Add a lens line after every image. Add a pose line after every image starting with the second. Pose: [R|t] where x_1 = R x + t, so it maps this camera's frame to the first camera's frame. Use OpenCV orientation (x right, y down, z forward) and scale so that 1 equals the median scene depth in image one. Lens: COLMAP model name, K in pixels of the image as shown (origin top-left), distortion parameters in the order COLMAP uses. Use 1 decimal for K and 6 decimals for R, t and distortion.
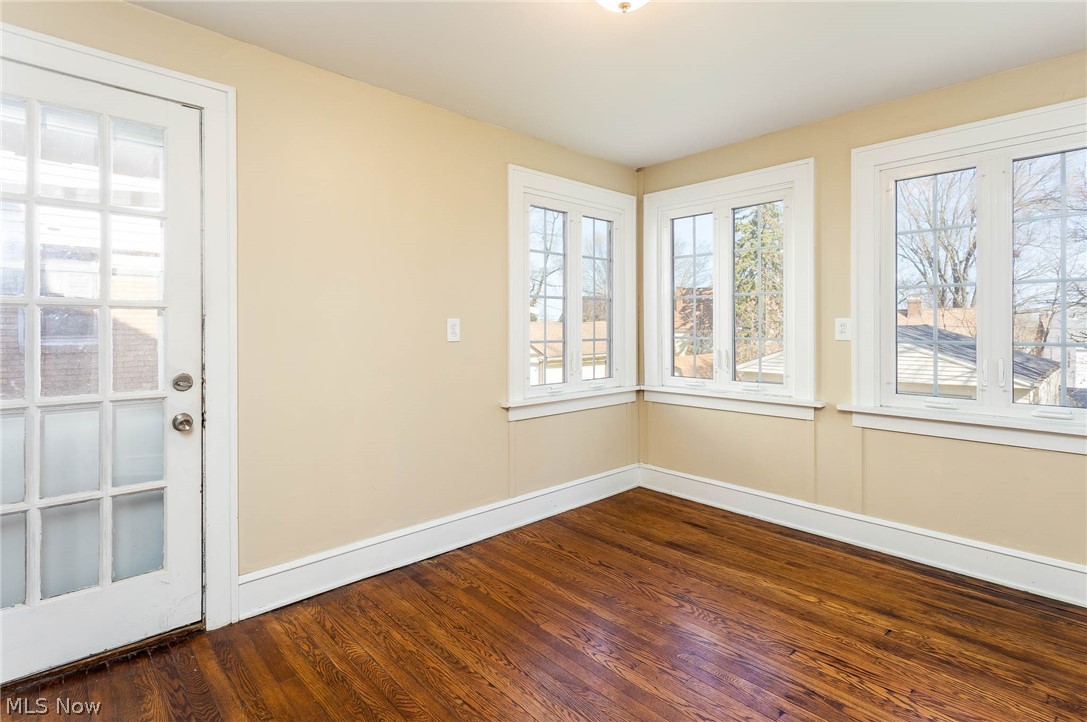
lens RADIAL K [[528.2, 0, 542.7], [0, 528.2, 323.6], [0, 0, 1]] dist [-0.000929, -0.000776]
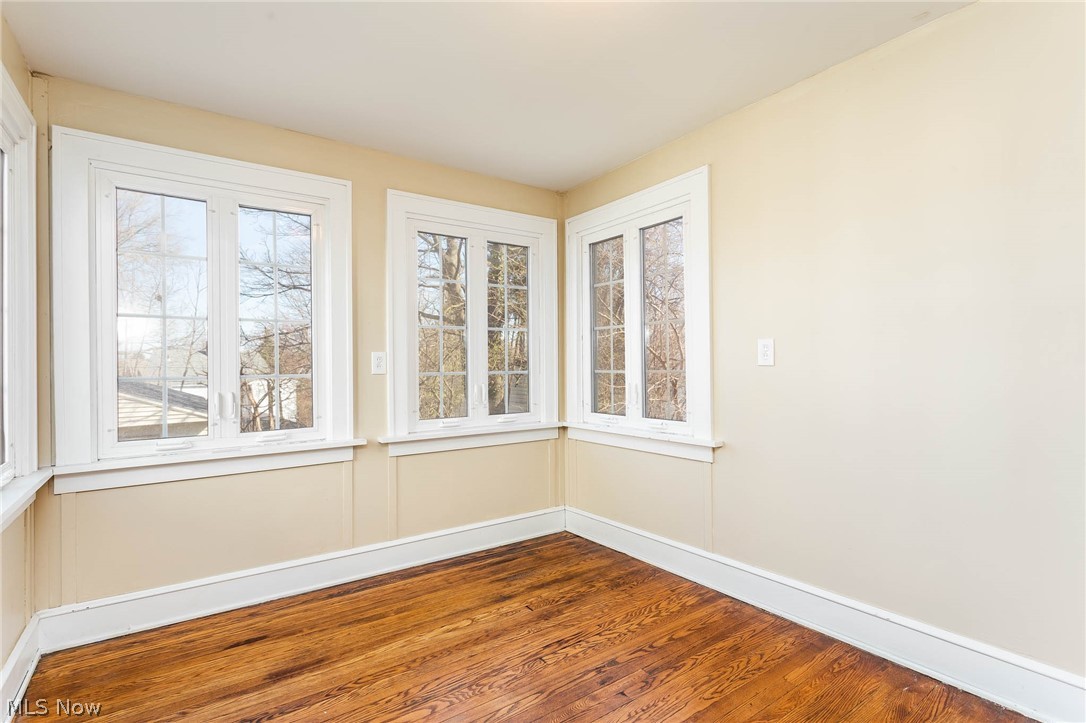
lens RADIAL K [[523.3, 0, 550.1], [0, 523.3, 360.4], [0, 0, 1]] dist [0.000689, 0.000507]
pose [[0.133474, 0.005387, 0.991038, -0.443970], [0.001857, 0.999982, -0.005686, 0.013370], [-0.991051, 0.002600, 0.133461, 0.637973]]
